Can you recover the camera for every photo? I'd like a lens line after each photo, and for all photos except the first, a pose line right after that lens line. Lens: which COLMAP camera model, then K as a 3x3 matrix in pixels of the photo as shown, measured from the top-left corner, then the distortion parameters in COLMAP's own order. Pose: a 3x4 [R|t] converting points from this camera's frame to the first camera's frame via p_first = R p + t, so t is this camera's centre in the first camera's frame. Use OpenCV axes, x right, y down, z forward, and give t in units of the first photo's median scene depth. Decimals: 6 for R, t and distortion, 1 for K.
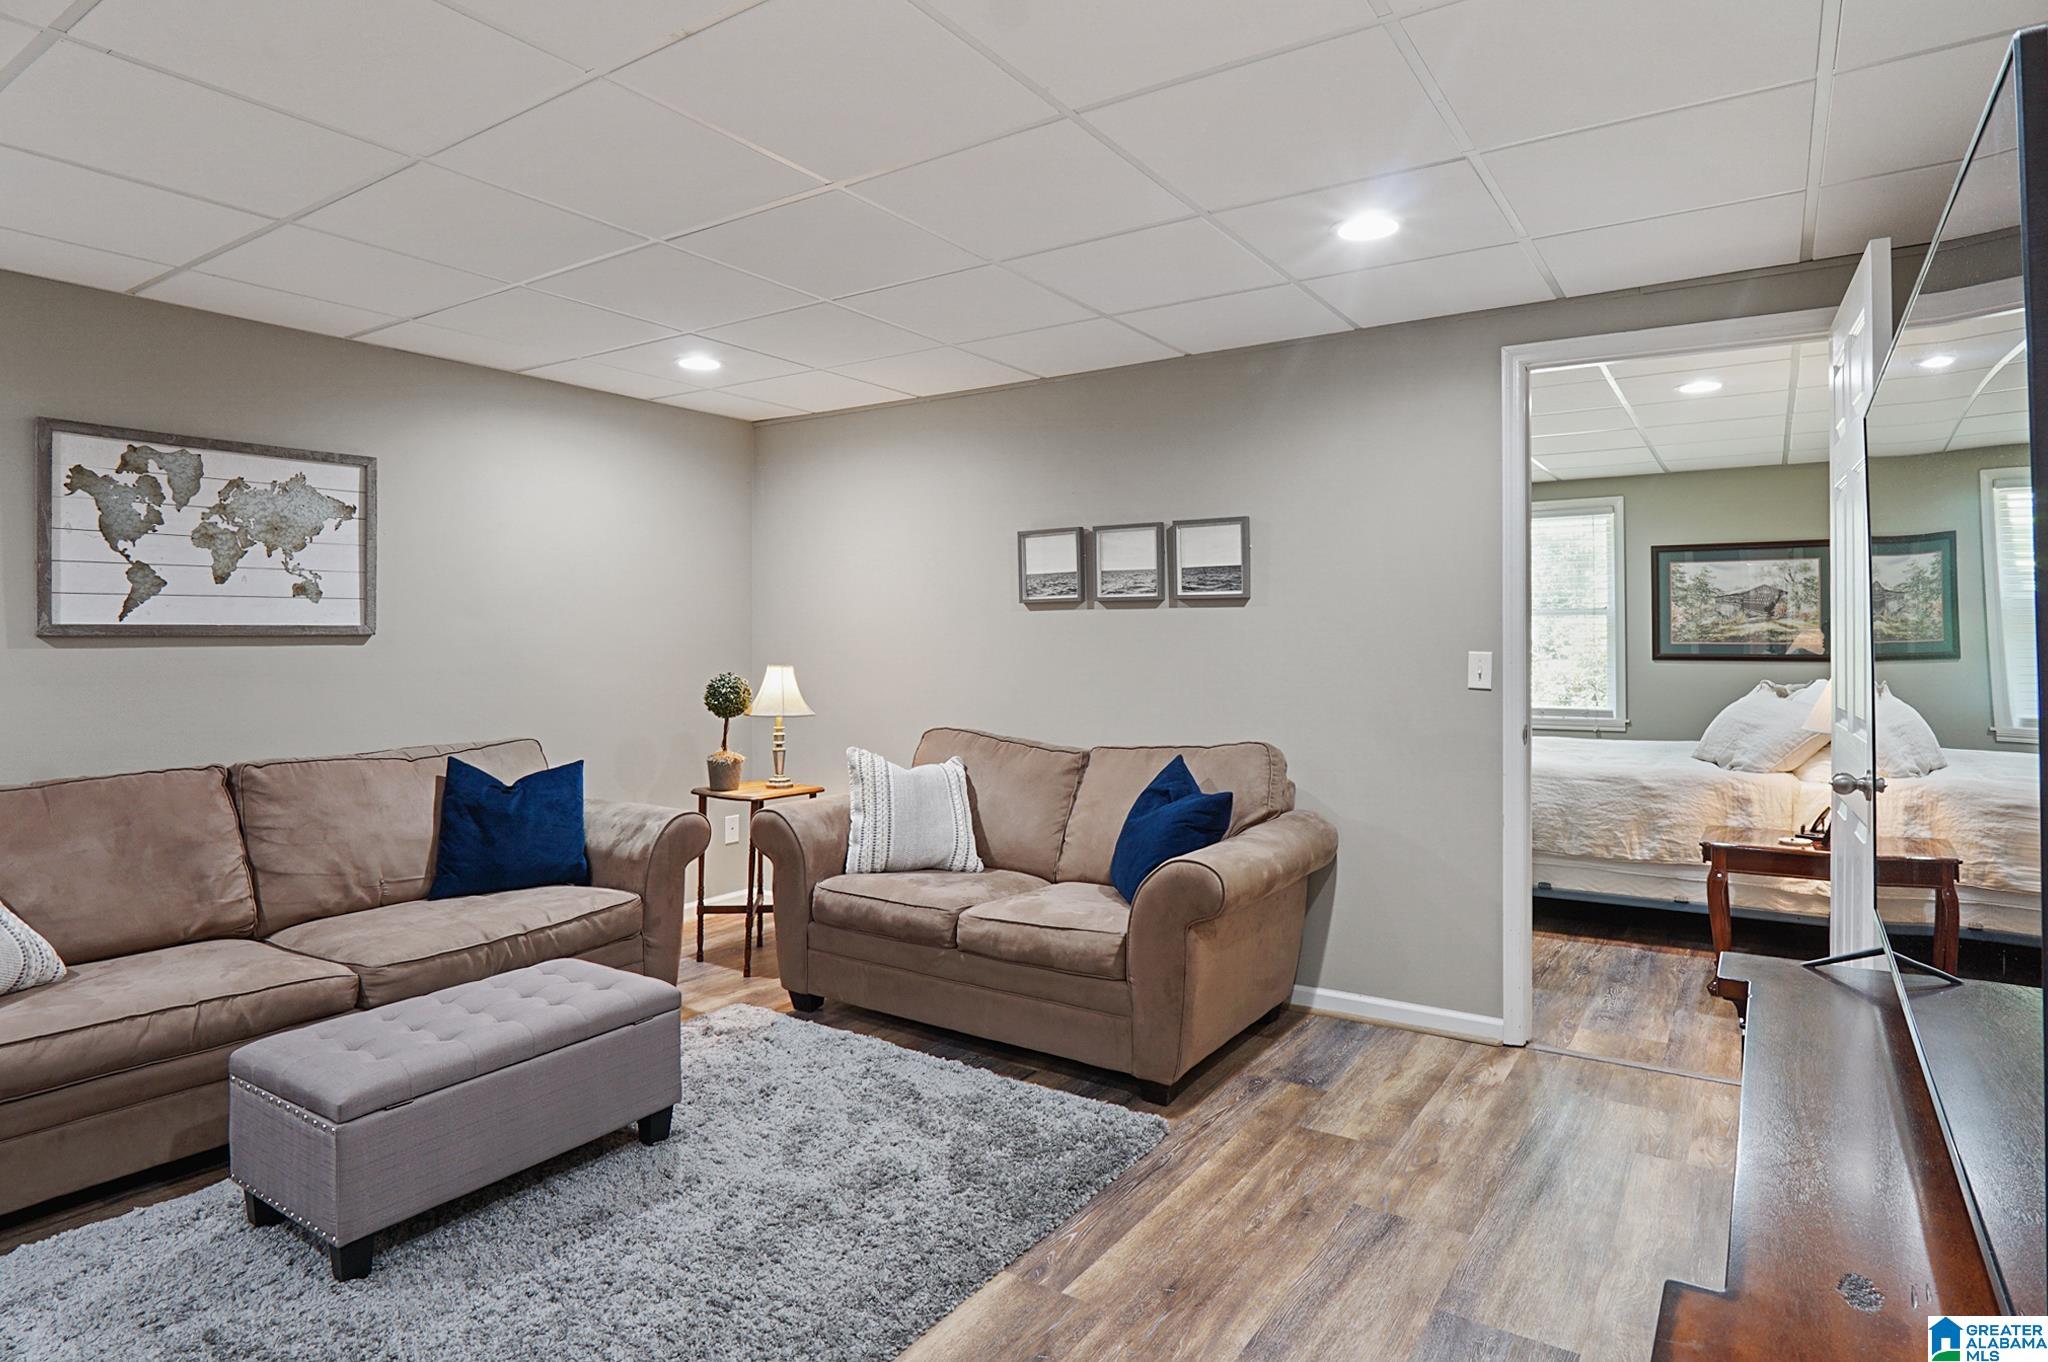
lens RADIAL K [[1119.3, 0, 1025.1], [0, 1119.3, 628.4], [0, 0, 1]] dist [-0.033757, 0.003634]
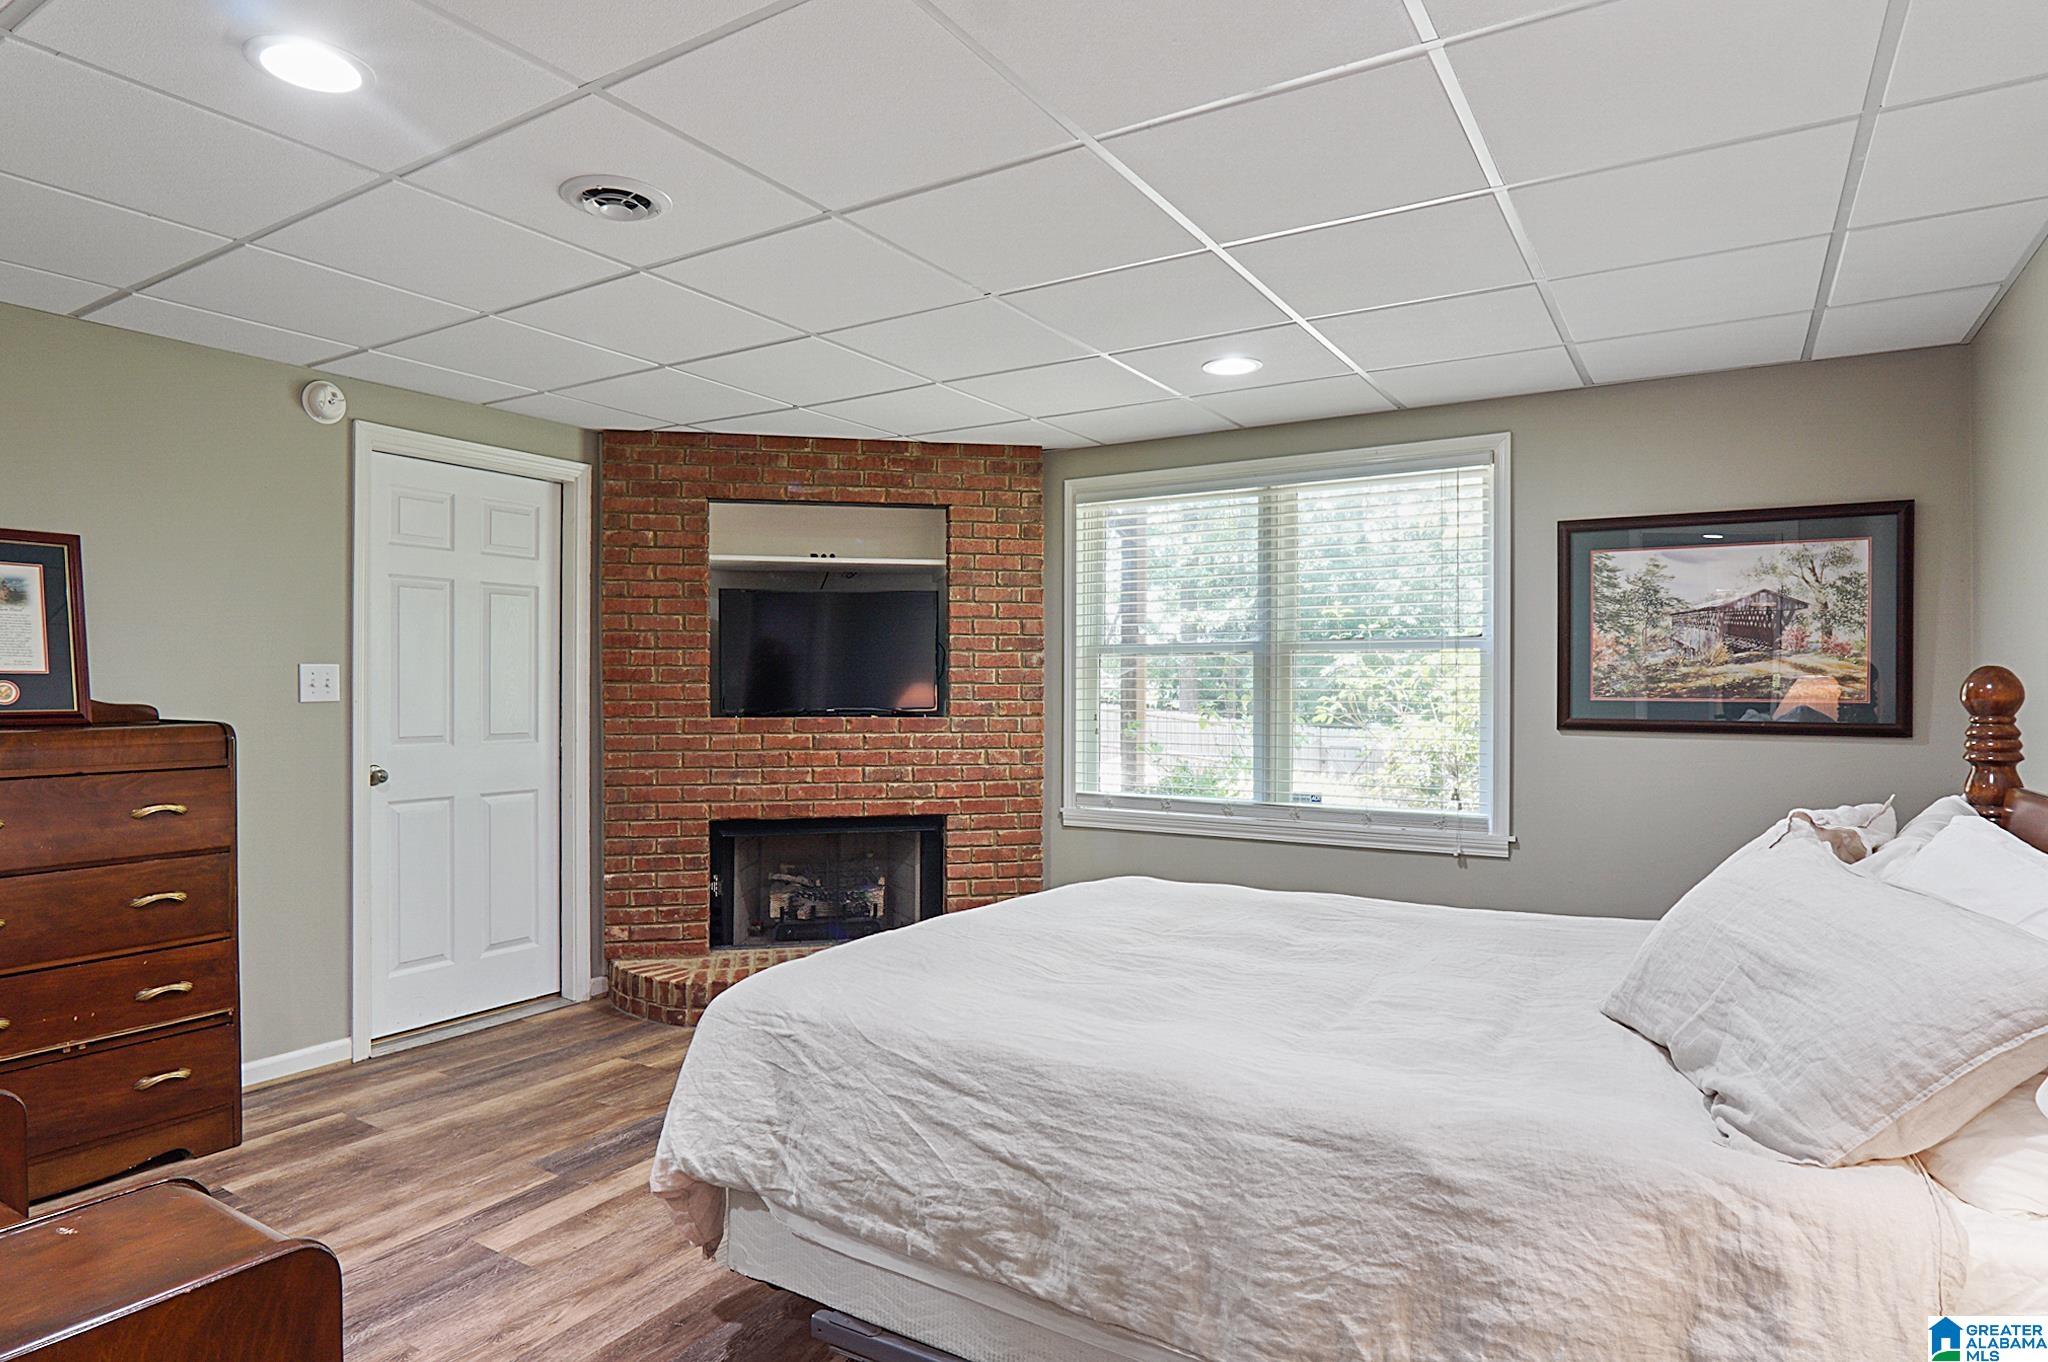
lens RADIAL K [[1119.3, 0, 1027.3], [0, 1119.3, 683.8], [0, 0, 1]] dist [-0.033757, 0.003634]
pose [[0.999512, 0.005471, 0.030767, 0.289627], [-0.005828, 0.999917, 0.011523, 0.001352], [-0.030701, -0.011696, 0.999460, 0.463224]]
